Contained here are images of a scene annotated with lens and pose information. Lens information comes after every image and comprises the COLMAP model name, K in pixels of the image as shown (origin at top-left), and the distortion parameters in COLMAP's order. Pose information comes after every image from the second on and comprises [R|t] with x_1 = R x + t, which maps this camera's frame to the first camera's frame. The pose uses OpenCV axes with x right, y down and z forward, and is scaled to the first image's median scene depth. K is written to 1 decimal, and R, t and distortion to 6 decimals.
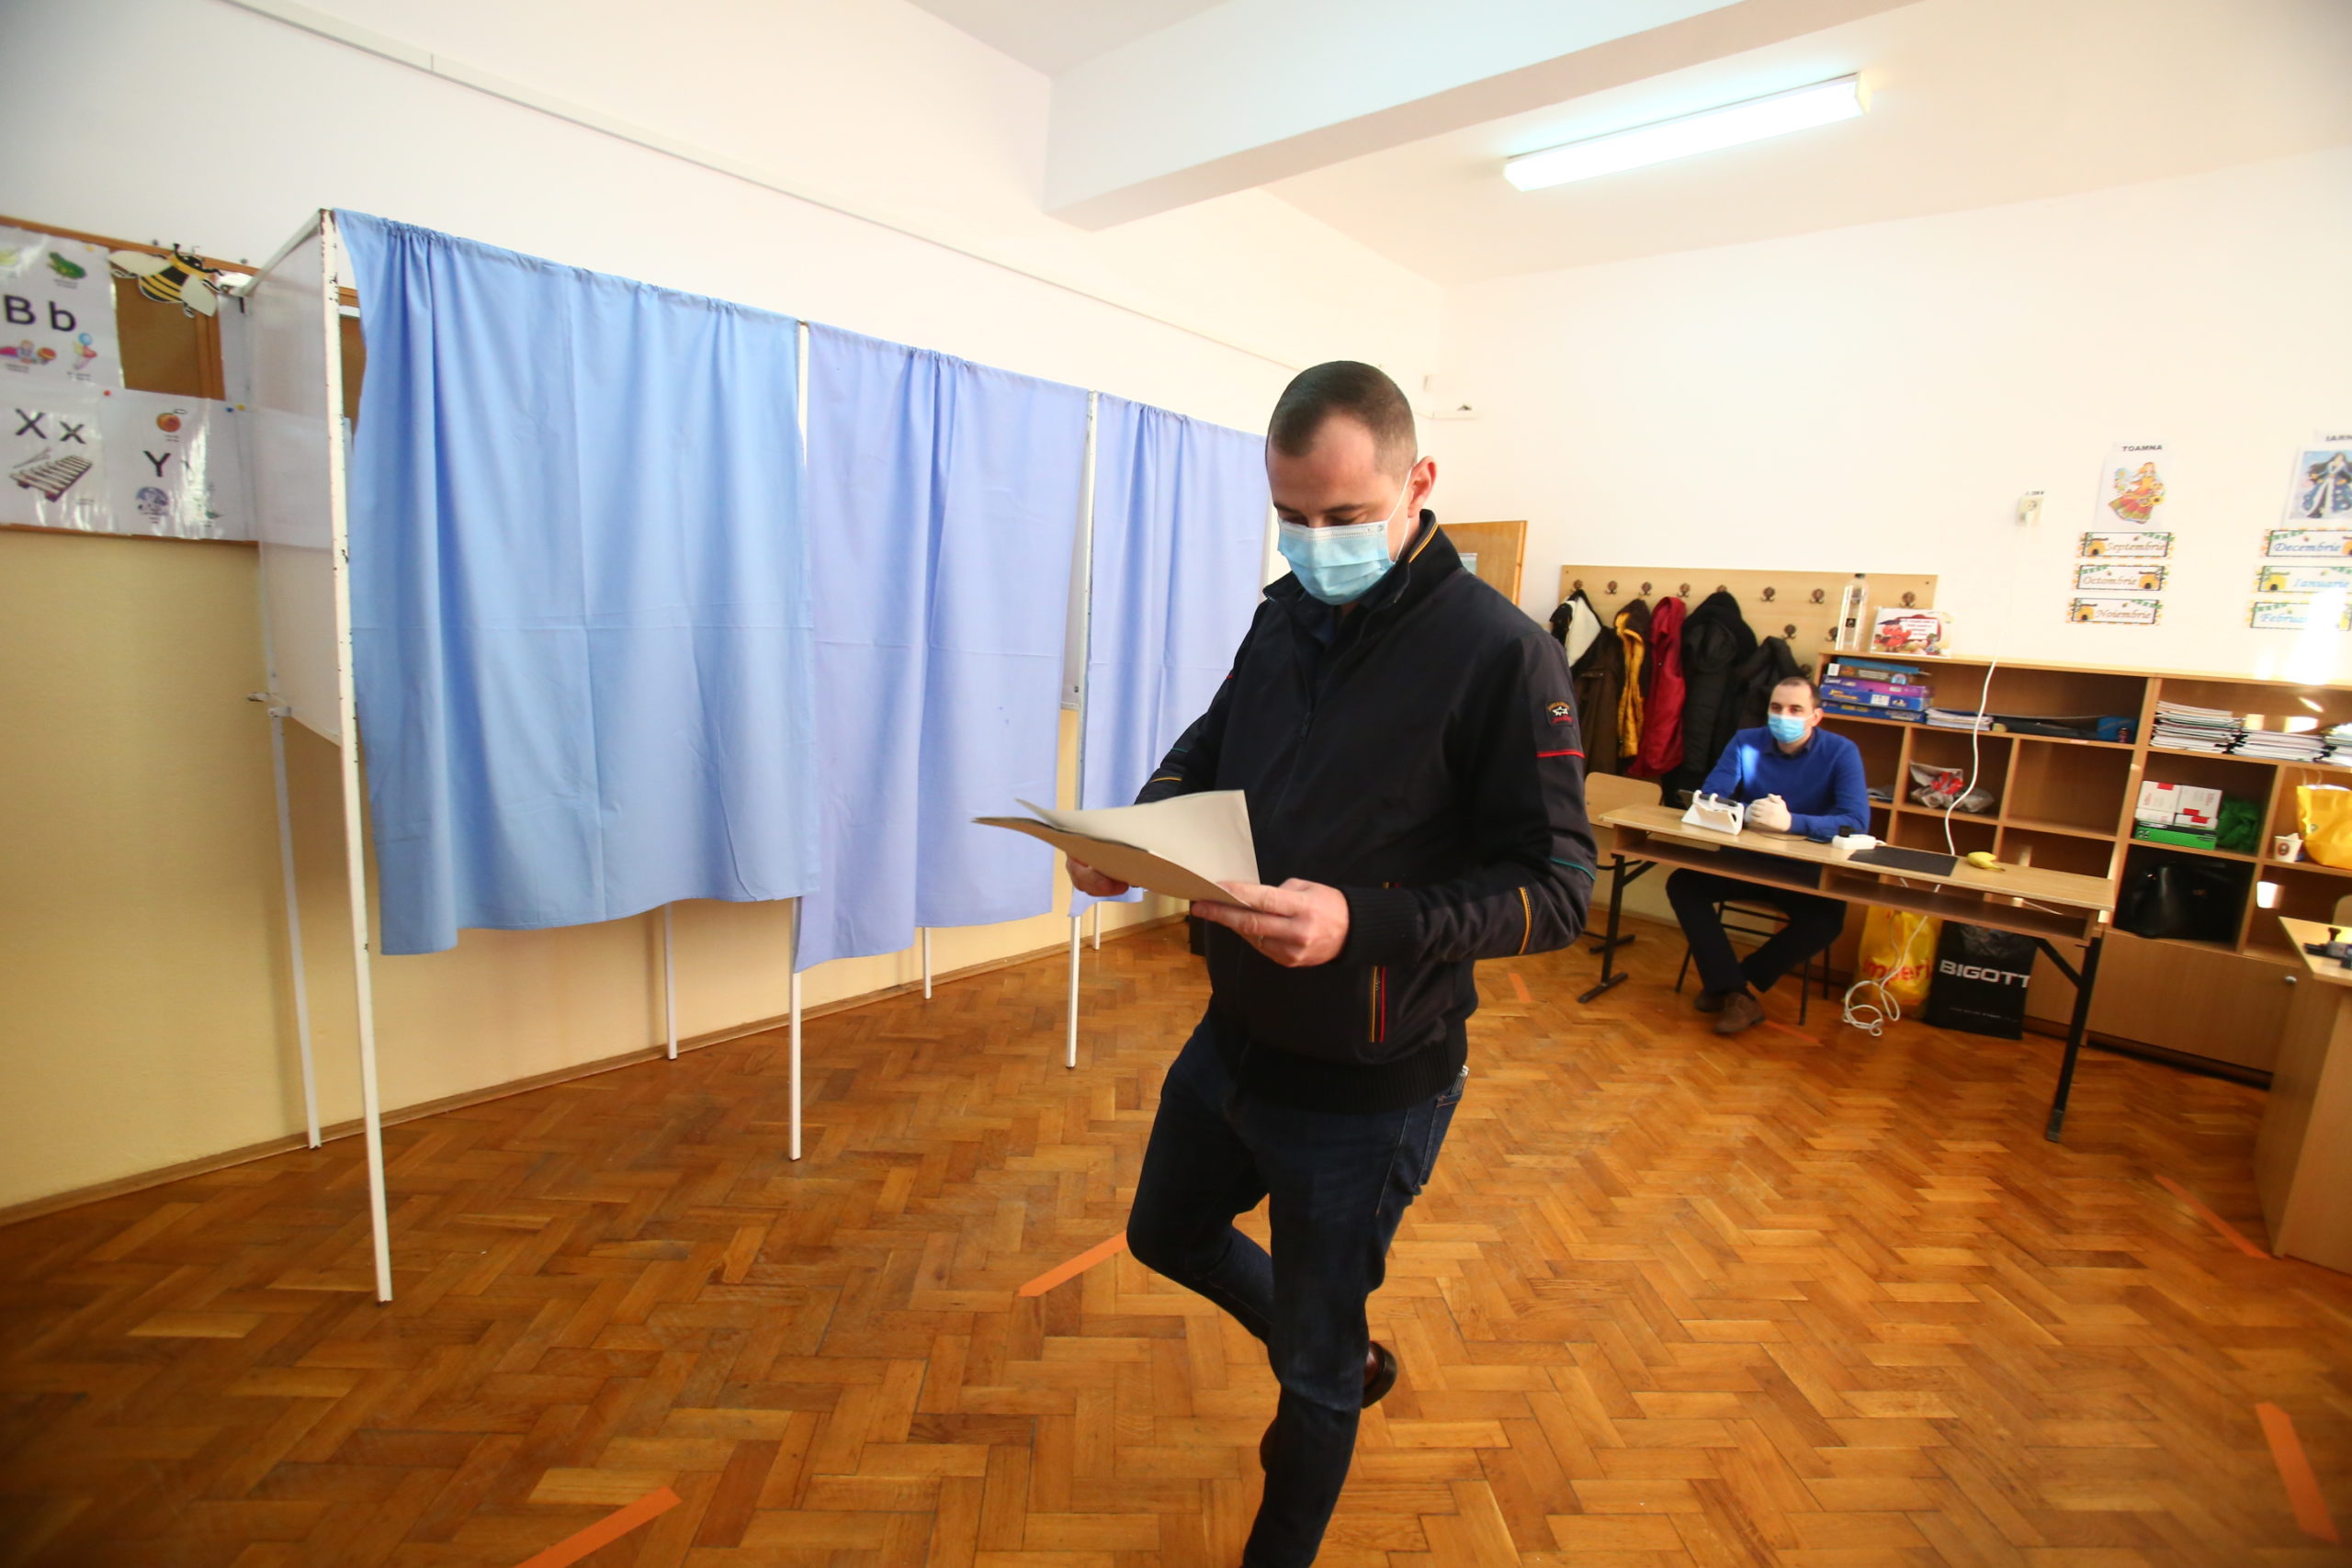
lens RADIAL K [[1063.7, 0, 1192.0], [0, 1063.7, 771.6], [0, 0, 1]] dist [-0.059832, 0.017514]
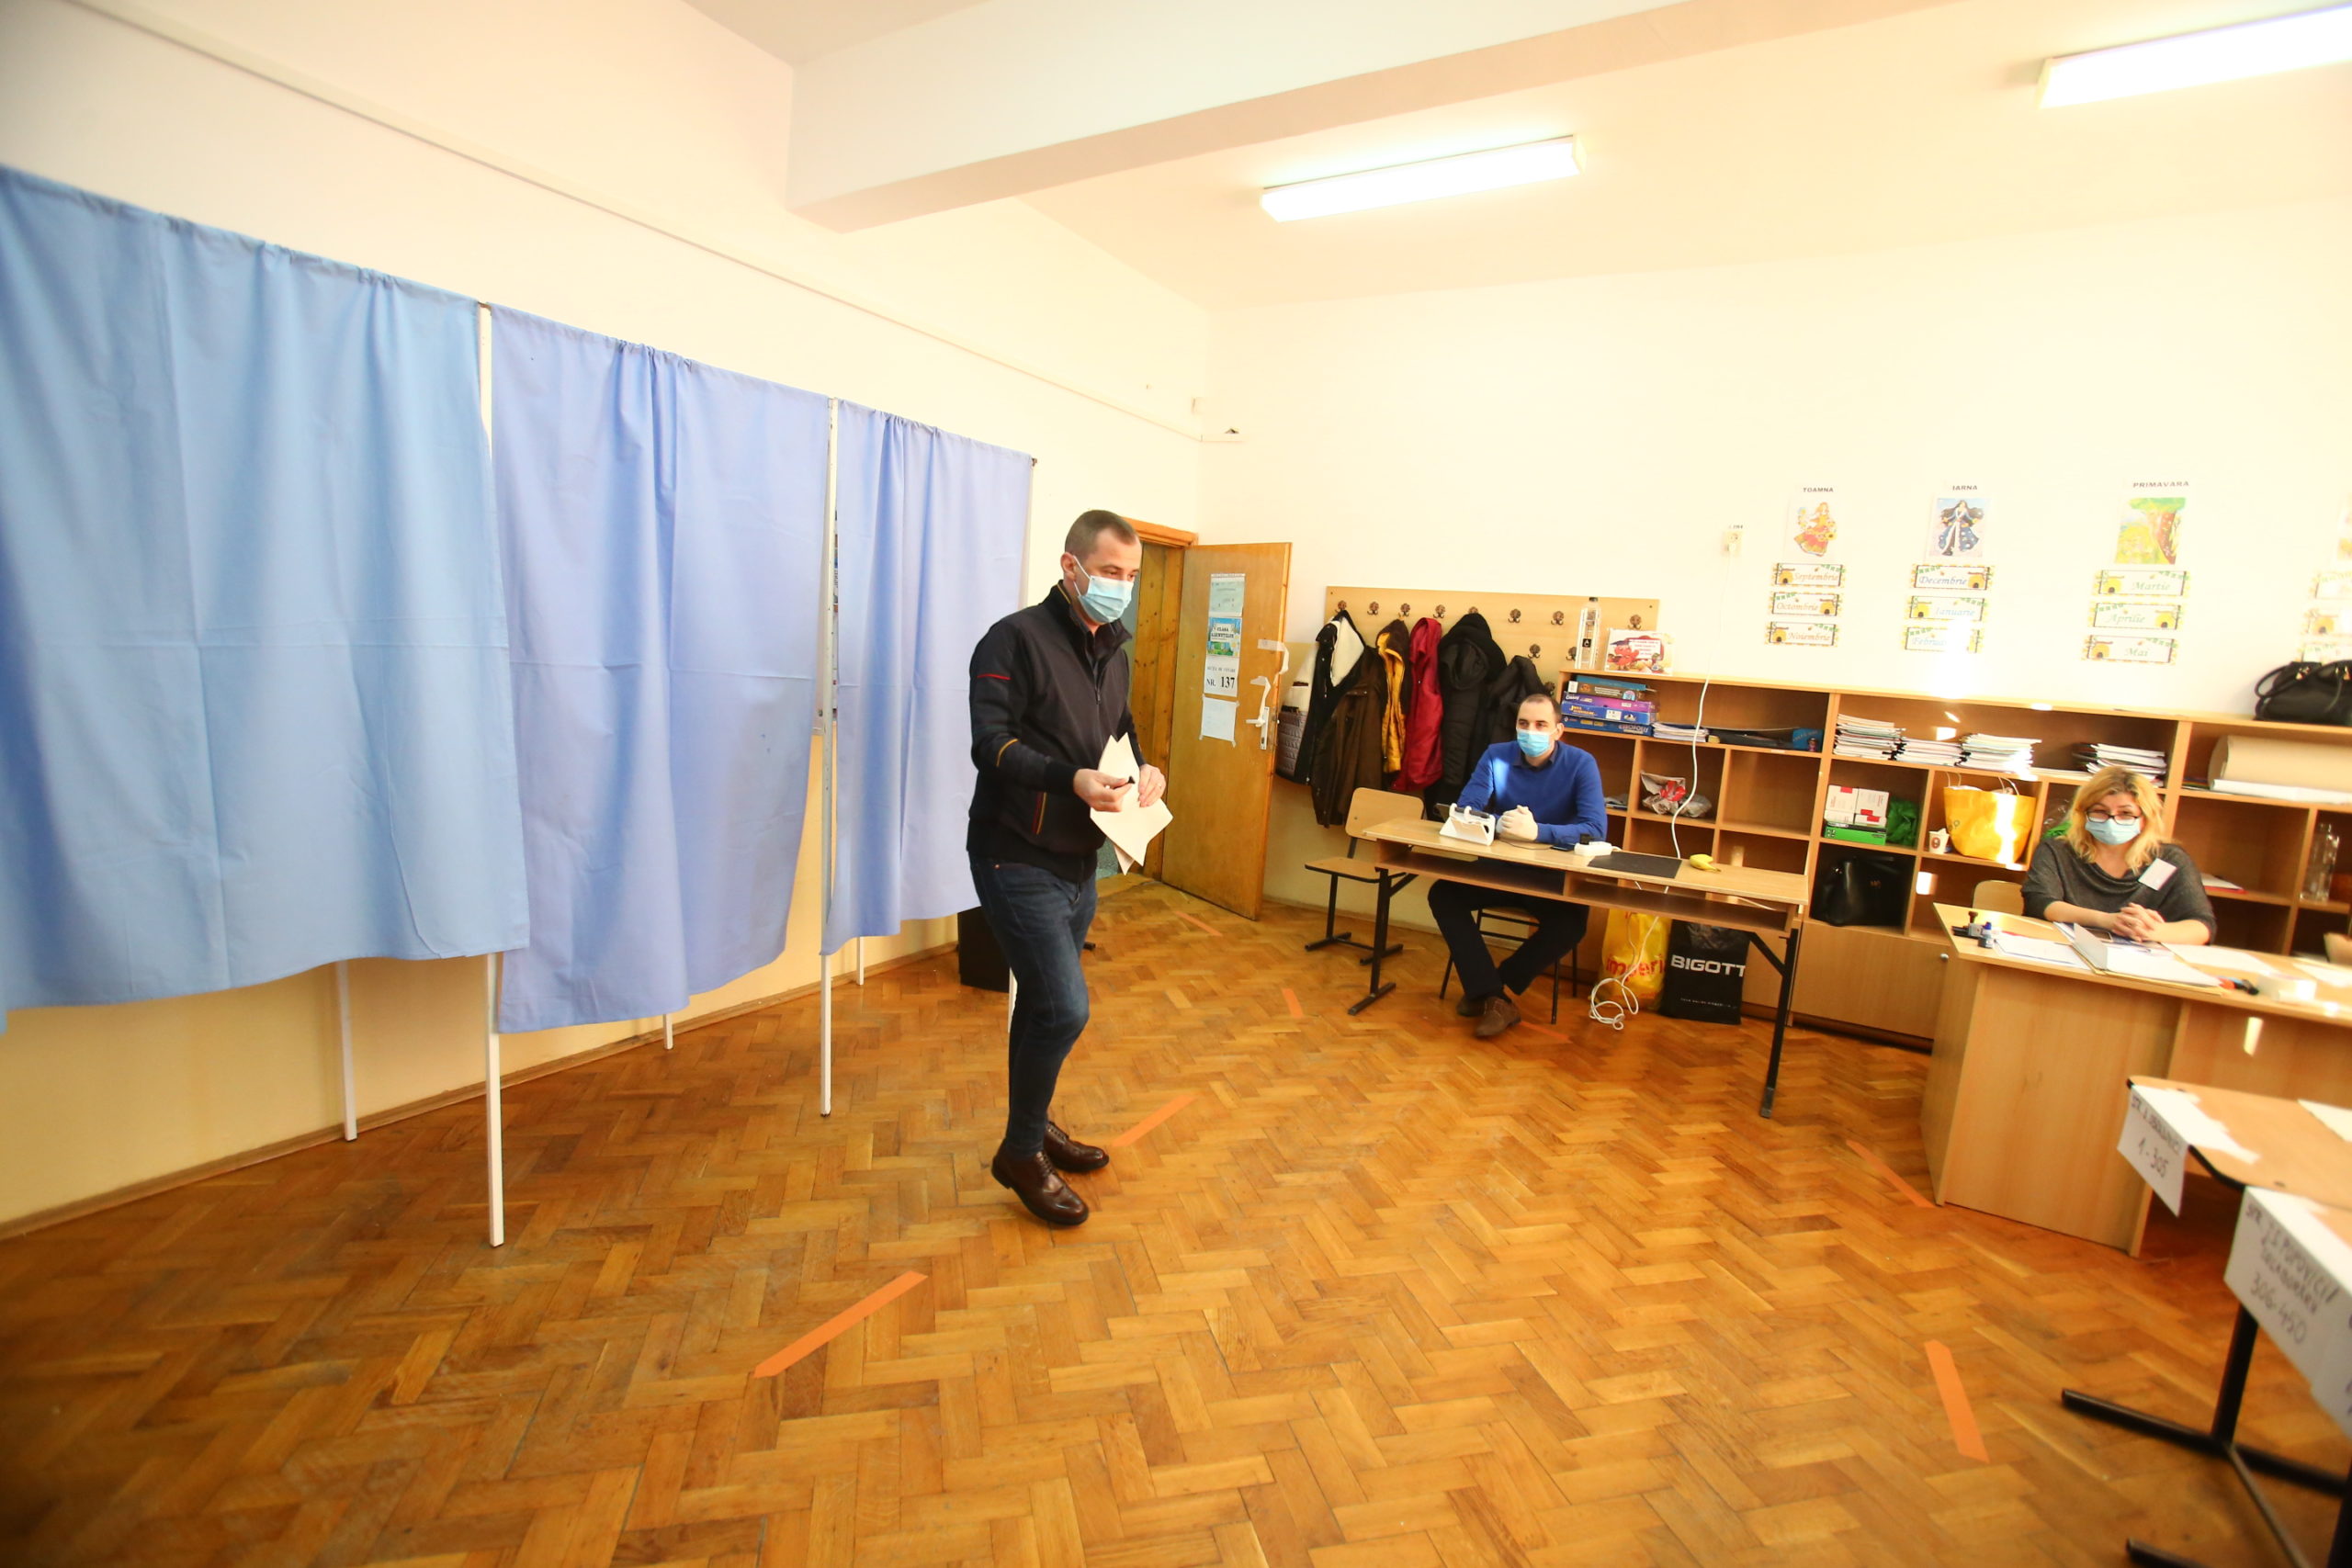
lens RADIAL K [[1063.7, 0, 1204.0], [0, 1063.7, 760.7], [0, 0, 1]] dist [-0.059832, 0.017514]
pose [[0.979482, -0.015014, 0.200971, 0.041638], [0.020373, 0.999489, -0.024622, -0.005189], [-0.200498, 0.028211, 0.979288, 0.024803]]
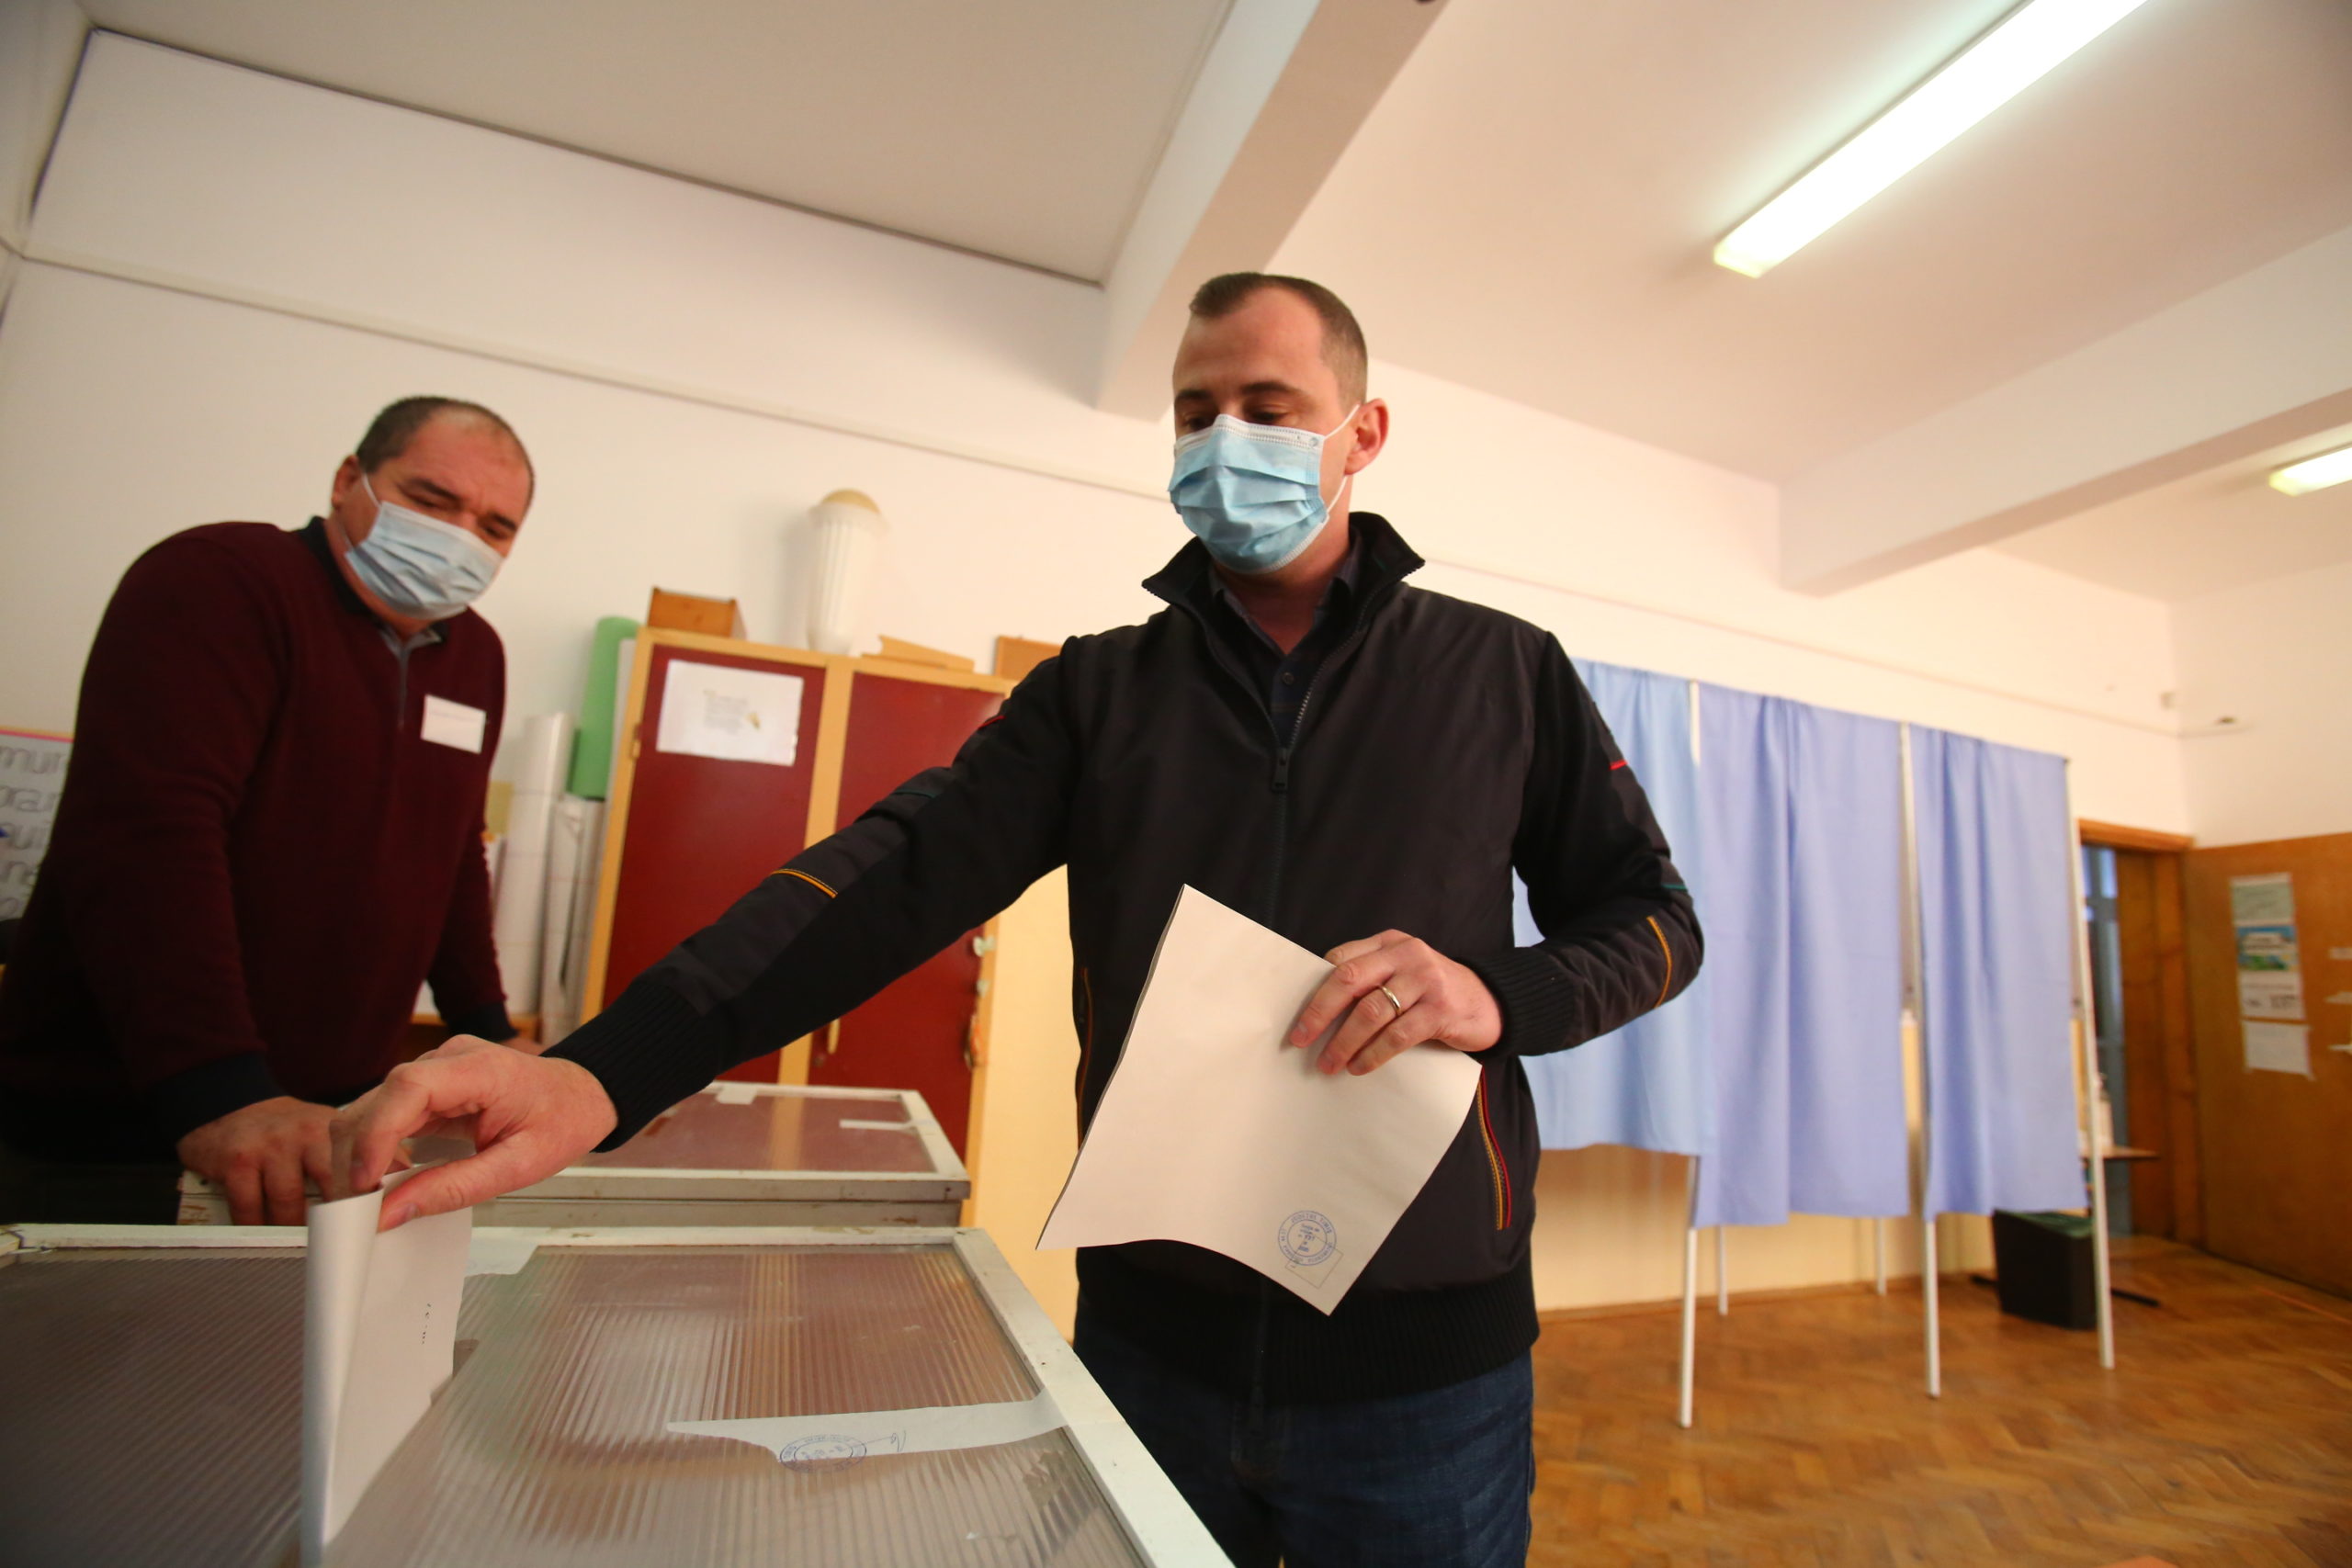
lens RADIAL K [[1063.7, 0, 1172.1], [0, 1063.7, 797.6], [0, 0, 1]] dist [-0.059832, 0.017514]
pose [[0.882624, -0.078959, -0.463401, -0.300116], [-0.080688, 0.945715, -0.314823, 0.141936], [0.463103, 0.315261, 0.828339, -0.277714]]
